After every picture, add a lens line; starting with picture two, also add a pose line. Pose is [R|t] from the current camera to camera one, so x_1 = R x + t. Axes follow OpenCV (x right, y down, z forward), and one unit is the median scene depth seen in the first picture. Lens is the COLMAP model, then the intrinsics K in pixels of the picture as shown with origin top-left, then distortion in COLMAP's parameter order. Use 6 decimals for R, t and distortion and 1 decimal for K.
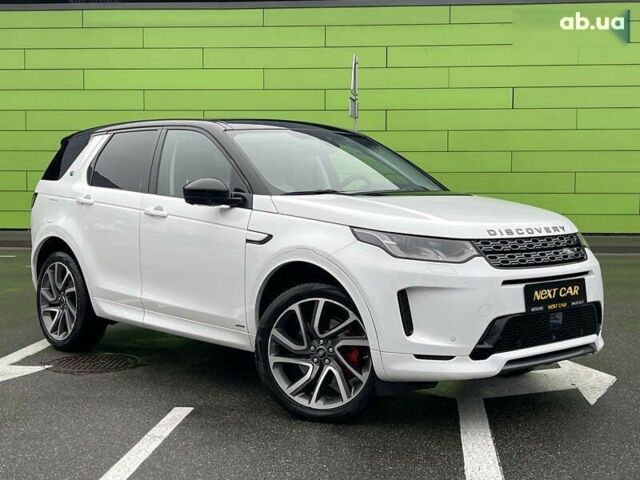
lens RADIAL K [[945.9, 0, 320.0], [0, 945.9, 240.0], [0, 0, 1]] dist [0.146171, -0.038640]
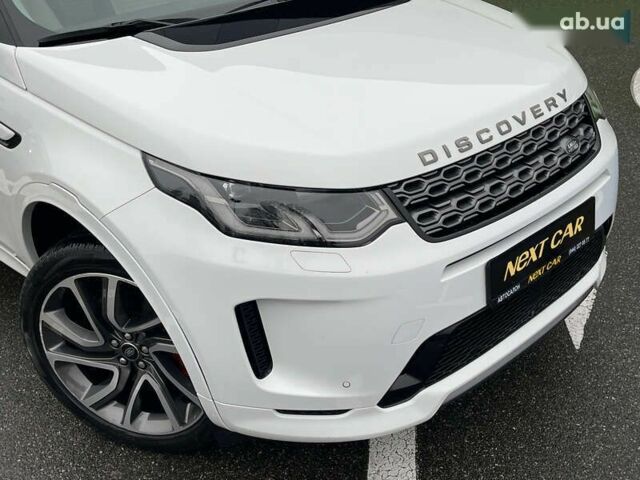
lens RADIAL K [[813.1, 0, 320.0], [0, 813.1, 240.0], [0, 0, 1]] dist [0.082763, -0.056114]
pose [[0.999119, -0.040555, 0.010790, 0.116660], [0.032135, 0.904710, 0.424815, -0.149106], [-0.026990, -0.424094, 0.905216, 0.590652]]
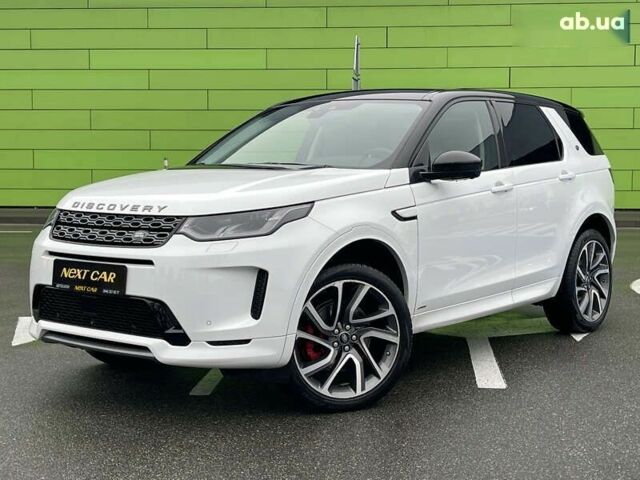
lens RADIAL K [[945.9, 0, 320.0], [0, 945.9, 240.0], [0, 0, 1]] dist [0.146171, -0.038640]
pose [[0.134306, 0.075279, -0.988076, 1.183978], [-0.053575, 0.996204, 0.068616, -0.052638], [0.989491, 0.043721, 0.137829, 1.099620]]
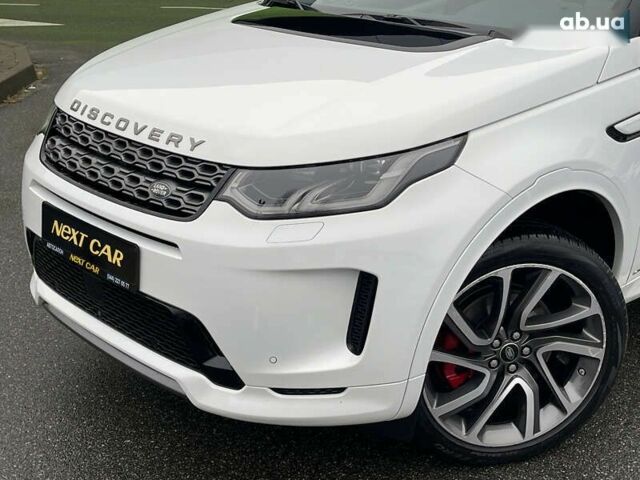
lens RADIAL K [[945.9, 0, 320.0], [0, 945.9, 240.0], [0, 0, 1]] dist [0.146171, -0.038640]
pose [[-0.016449, 0.346234, -0.938004, 0.769529], [-0.044804, 0.936933, 0.346625, -0.144642], [0.998860, 0.047728, 0.000100, 1.142986]]
